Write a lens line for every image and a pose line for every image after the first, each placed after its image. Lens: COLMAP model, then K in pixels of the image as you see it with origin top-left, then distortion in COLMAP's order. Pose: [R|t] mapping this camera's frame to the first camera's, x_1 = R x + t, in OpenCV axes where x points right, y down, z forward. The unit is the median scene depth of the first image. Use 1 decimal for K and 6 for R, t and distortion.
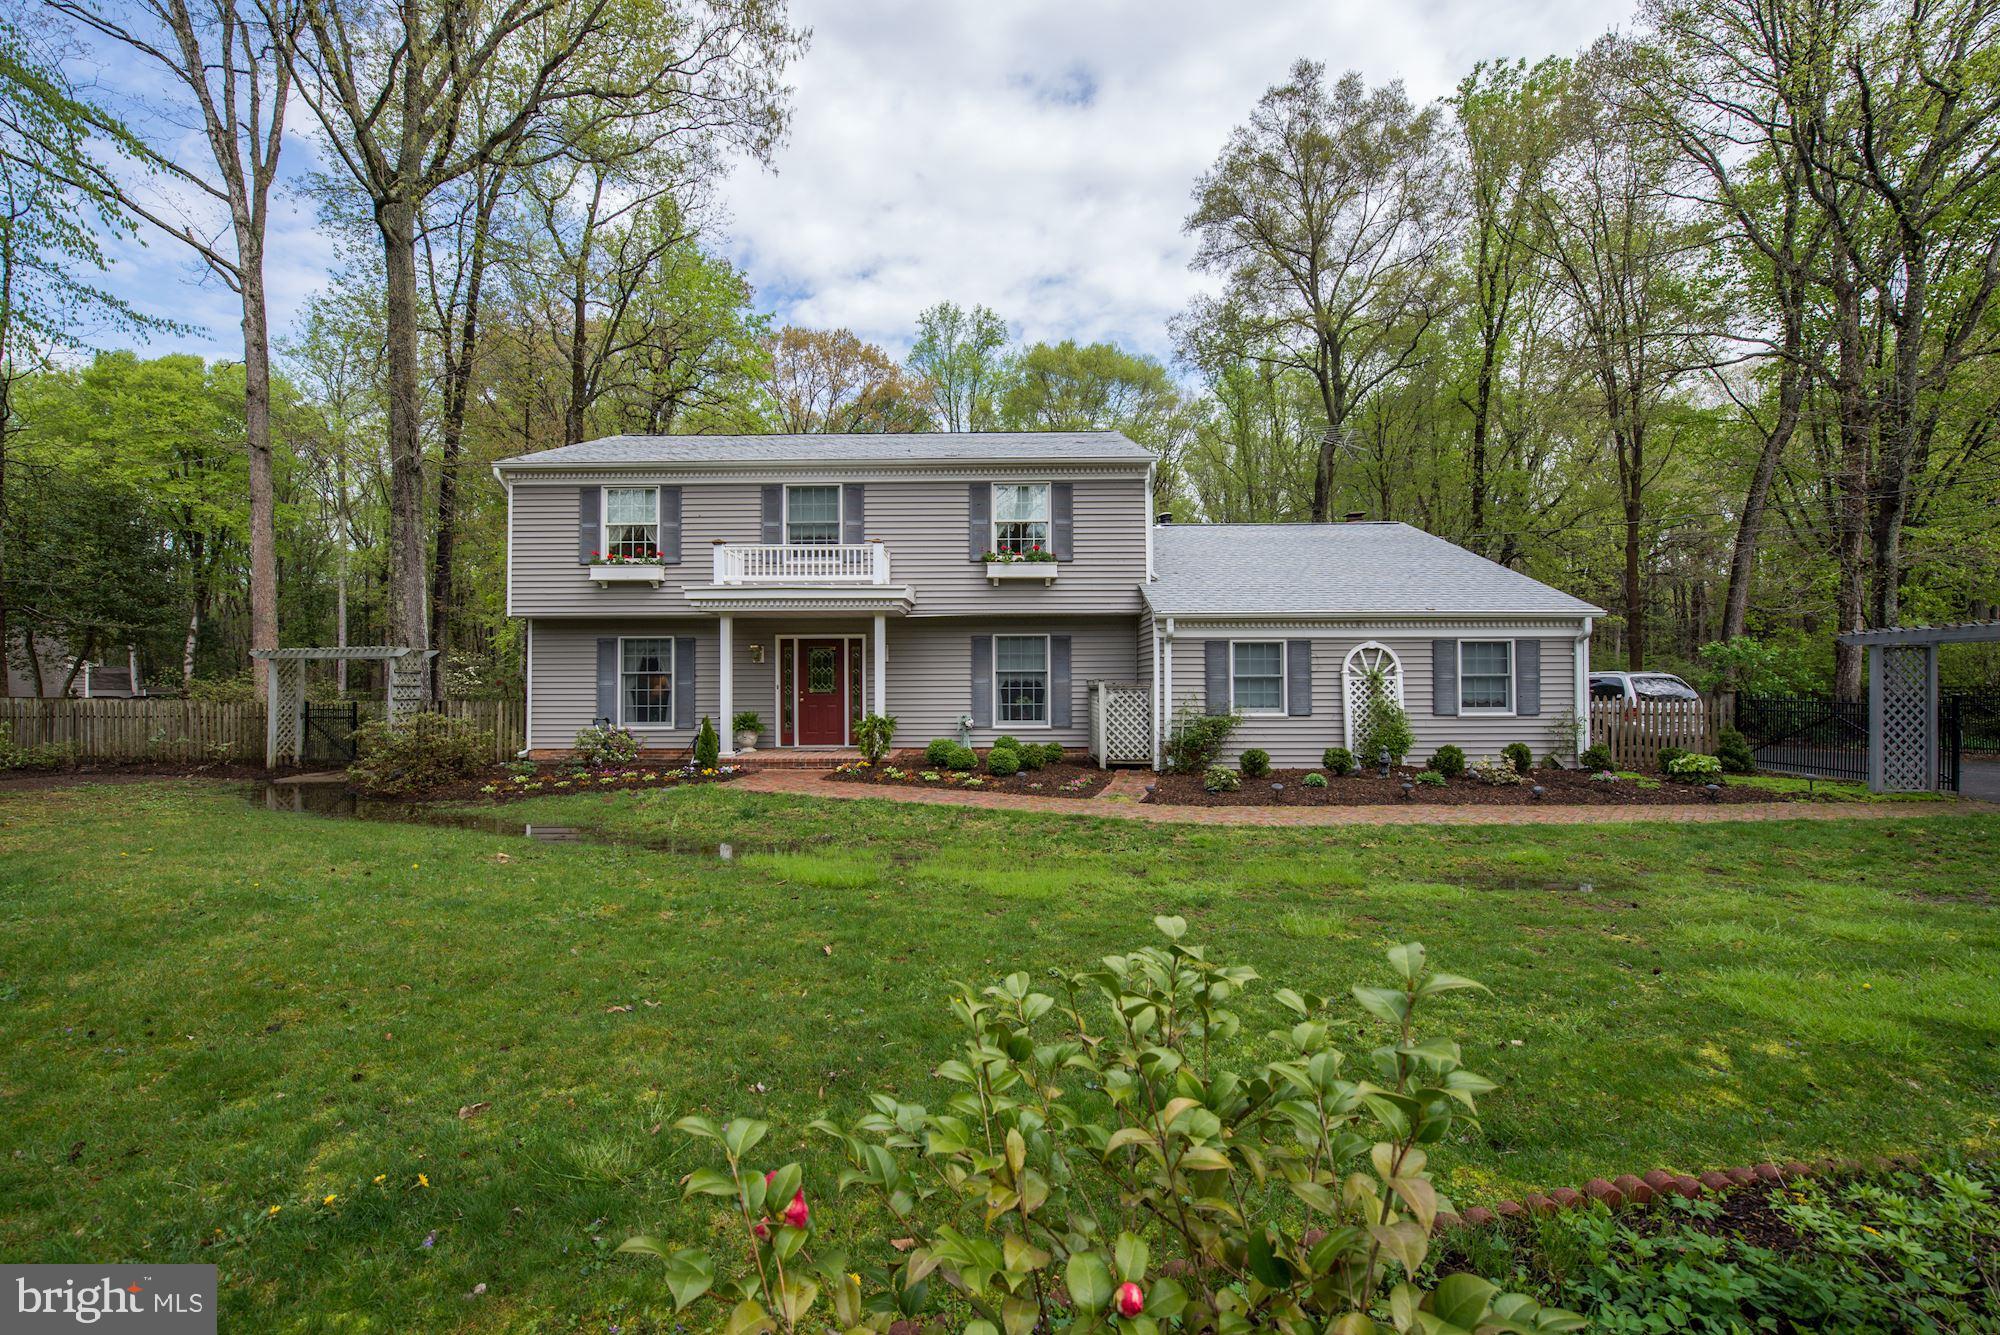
lens RADIAL K [[803.0, 0, 1000.0], [0, 803.0, 667.5], [0, 0, 1]] dist [-0.001604, -0.003899]
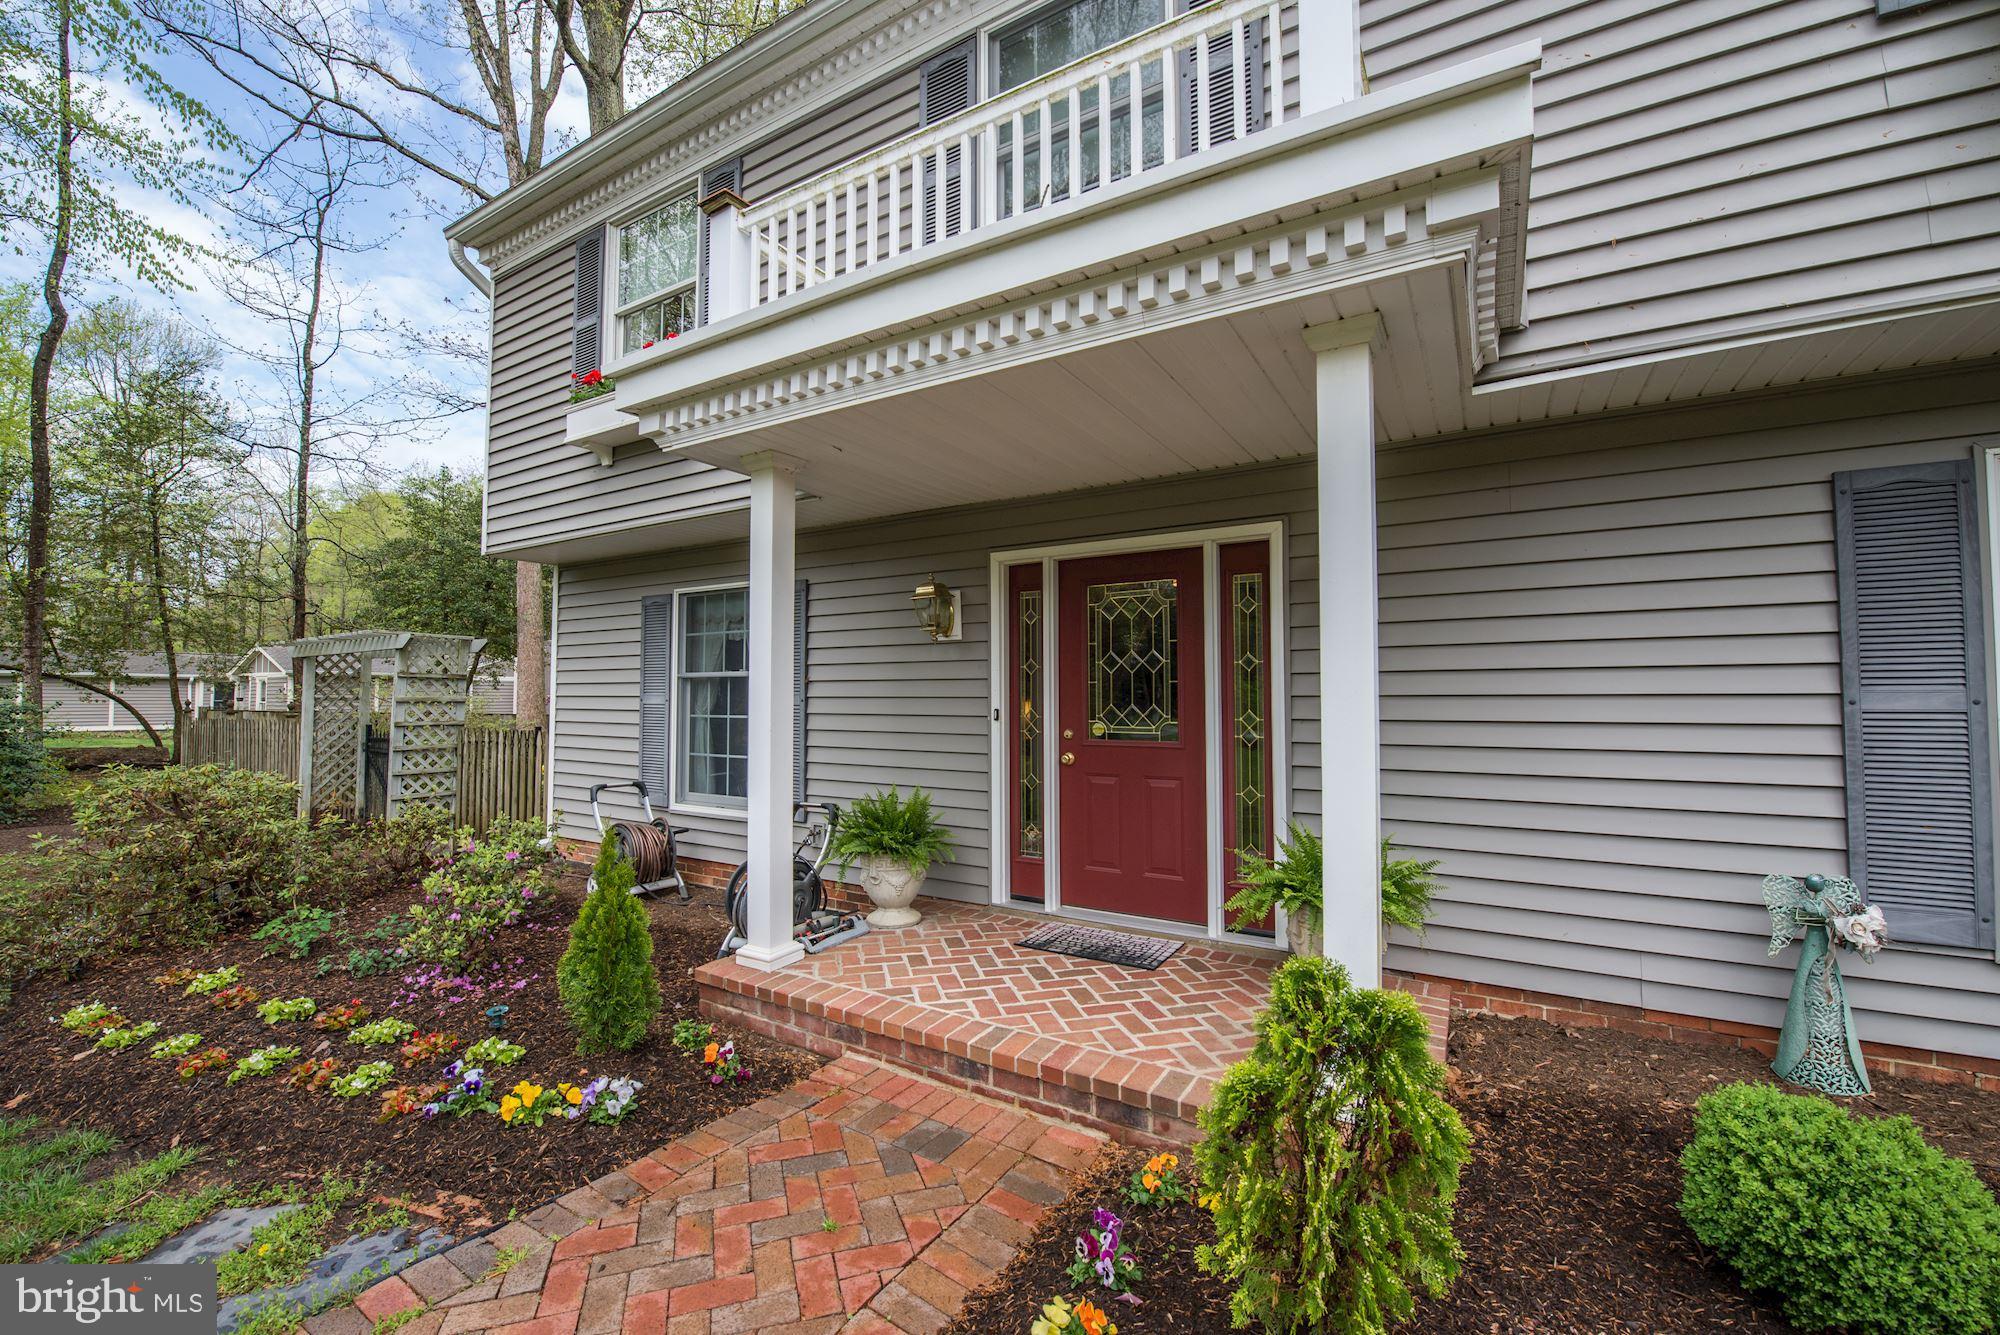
lens RADIAL K [[803.0, 0, 1000.0], [0, 803.0, 667.5], [0, 0, 1]] dist [-0.001604, -0.003899]
pose [[0.866511, -0.014702, -0.498941, -0.115952], [0.007497, 0.999837, -0.016441, 0.010913], [0.499102, 0.010506, 0.866480, 0.721314]]
